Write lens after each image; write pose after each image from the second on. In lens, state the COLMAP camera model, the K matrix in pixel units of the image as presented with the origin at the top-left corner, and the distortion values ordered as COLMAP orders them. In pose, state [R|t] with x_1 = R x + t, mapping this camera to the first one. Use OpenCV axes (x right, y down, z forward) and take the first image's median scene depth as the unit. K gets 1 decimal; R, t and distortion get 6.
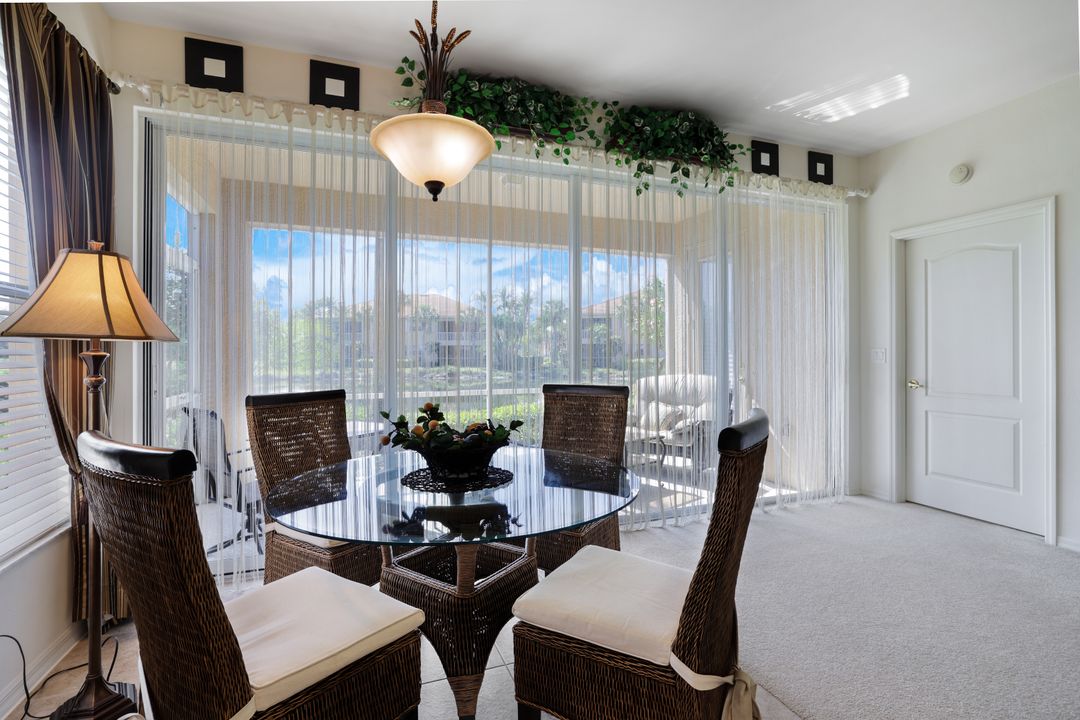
lens RADIAL K [[503.9, 0, 540.8], [0, 503.9, 338.8], [0, 0, 1]] dist [-0.023364, 0.001317]
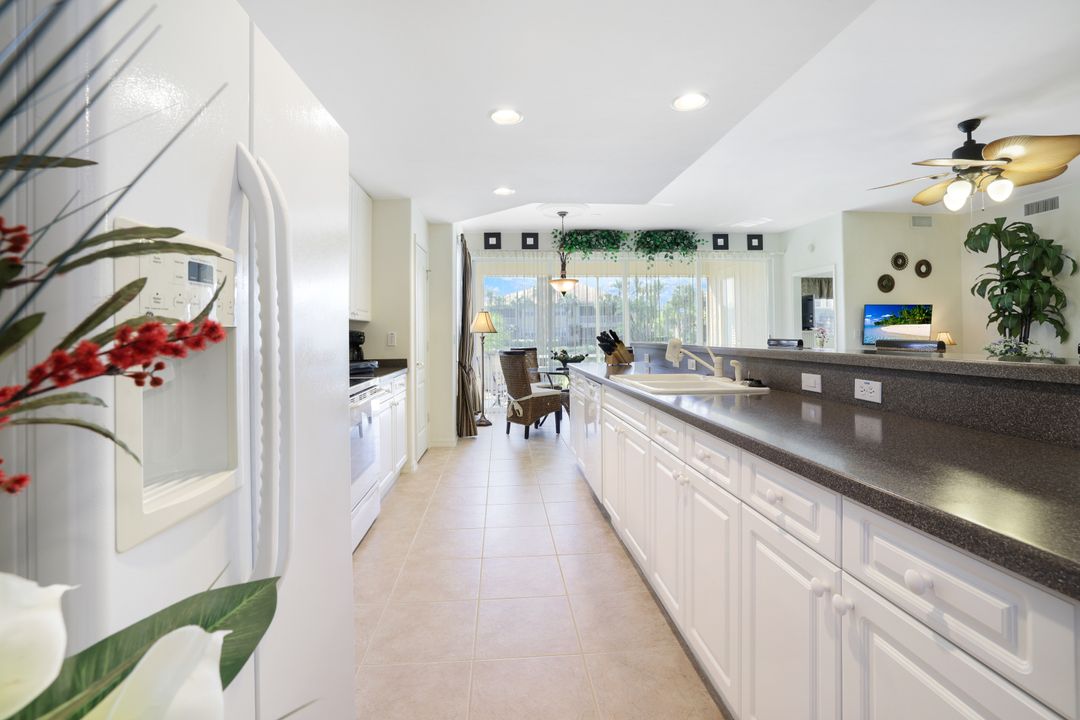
lens RADIAL K [[472.5, 0, 543.5], [0, 472.5, 331.5], [0, 0, 1]] dist [-0.023632, 0.006137]
pose [[0.961135, -0.006413, -0.276003, 0.333823], [0.012870, 0.999684, 0.021591, -0.045141], [0.275777, -0.024304, 0.960914, -1.325750]]
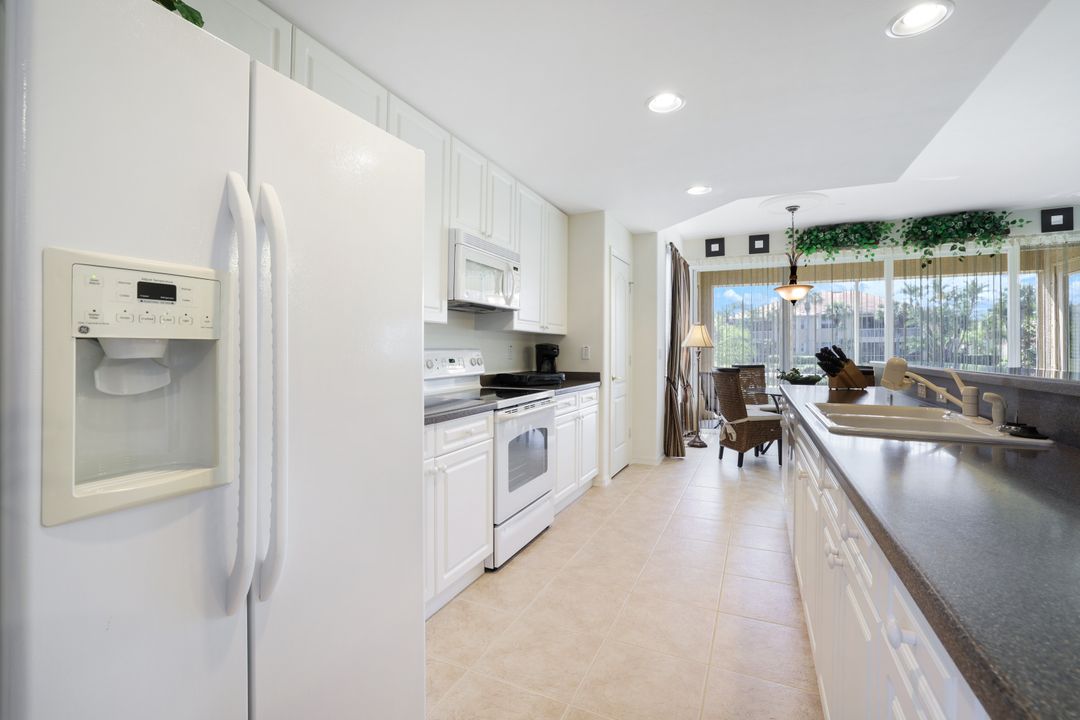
lens RADIAL K [[472.5, 0, 551.8], [0, 472.5, 345.1], [0, 0, 1]] dist [-0.023632, 0.006137]
pose [[0.710520, 0.002109, -0.703673, 0.431233], [0.012079, 0.999812, 0.015194, -0.042883], [0.703573, -0.019296, 0.710361, -1.201736]]
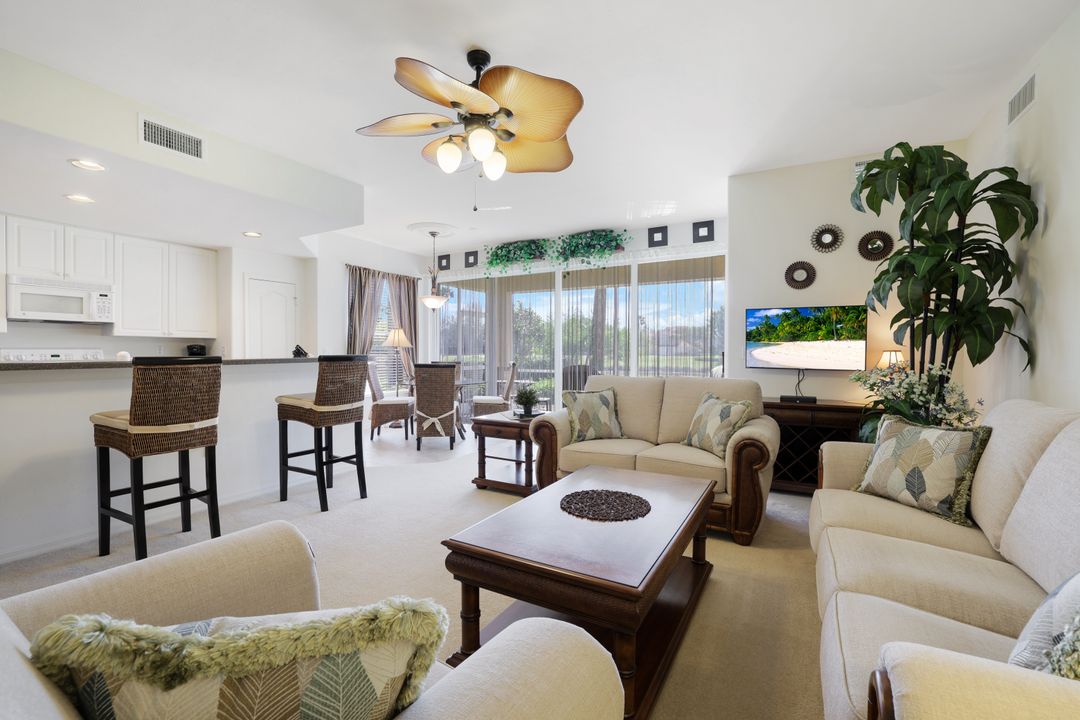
lens RADIAL K [[473.7, 0, 543.4], [0, 473.7, 349.4], [0, 0, 1]] dist [-0.021757, 0.000925]
pose [[0.642281, 0.005269, -0.766451, 1.721977], [0.018887, 0.999564, 0.022699, -0.024421], [0.766237, -0.029055, 0.641901, -0.415070]]
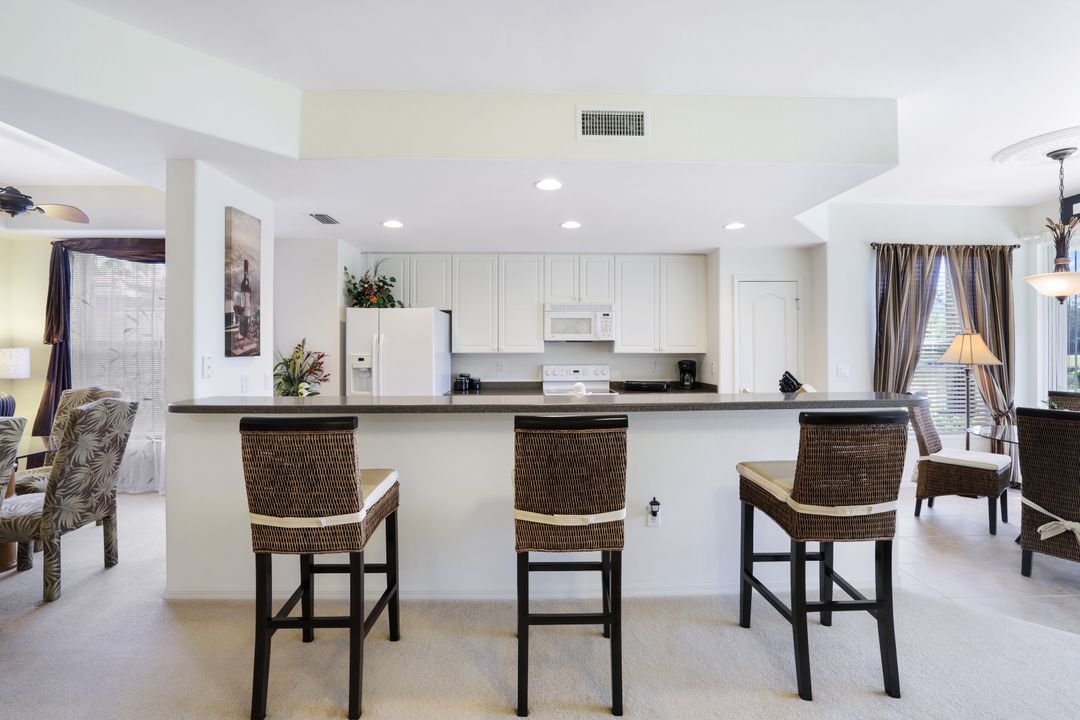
lens RADIAL K [[472.5, 0, 524.7], [0, 472.5, 348.2], [0, 0, 1]] dist [-0.023632, 0.006137]
pose [[-0.345793, 0.006900, -0.938286, 1.258359], [0.032443, 0.999463, -0.004606, -0.080417], [0.937750, -0.032033, -0.345831, -0.242604]]
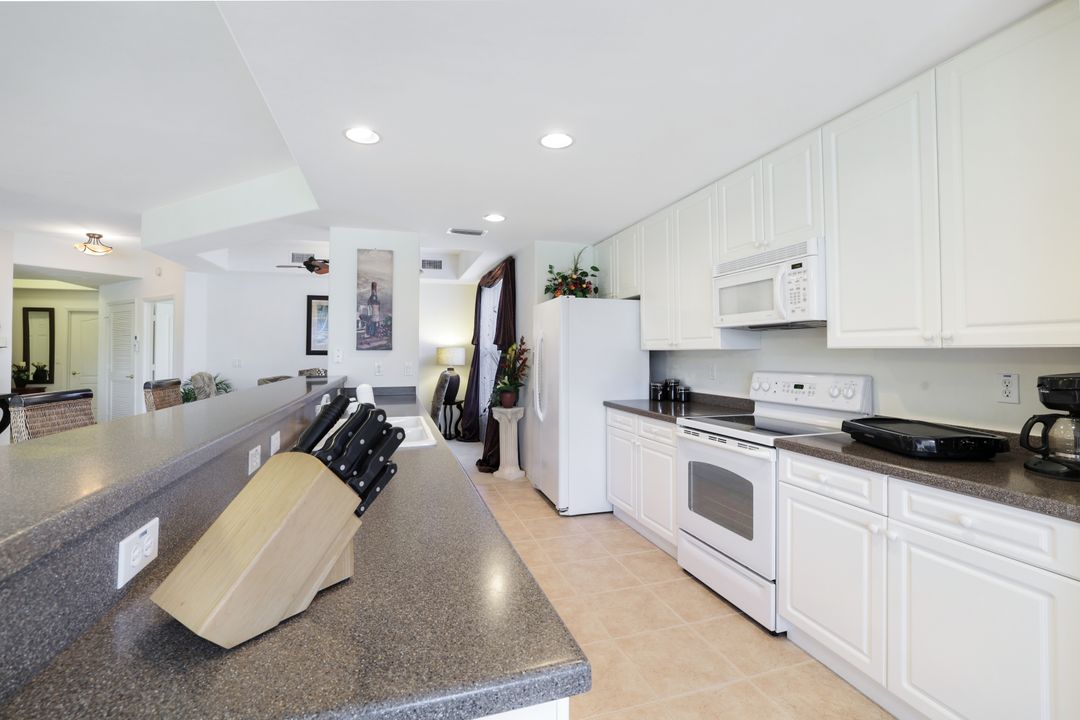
lens RADIAL K [[472.5, 0, 541.8], [0, 472.5, 352.3], [0, 0, 1]] dist [-0.023632, 0.006137]
pose [[-0.998458, 0.004208, 0.055357, 0.019459], [0.002281, 0.999391, -0.034815, -0.032166], [-0.055470, -0.034635, -0.997859, 0.218212]]
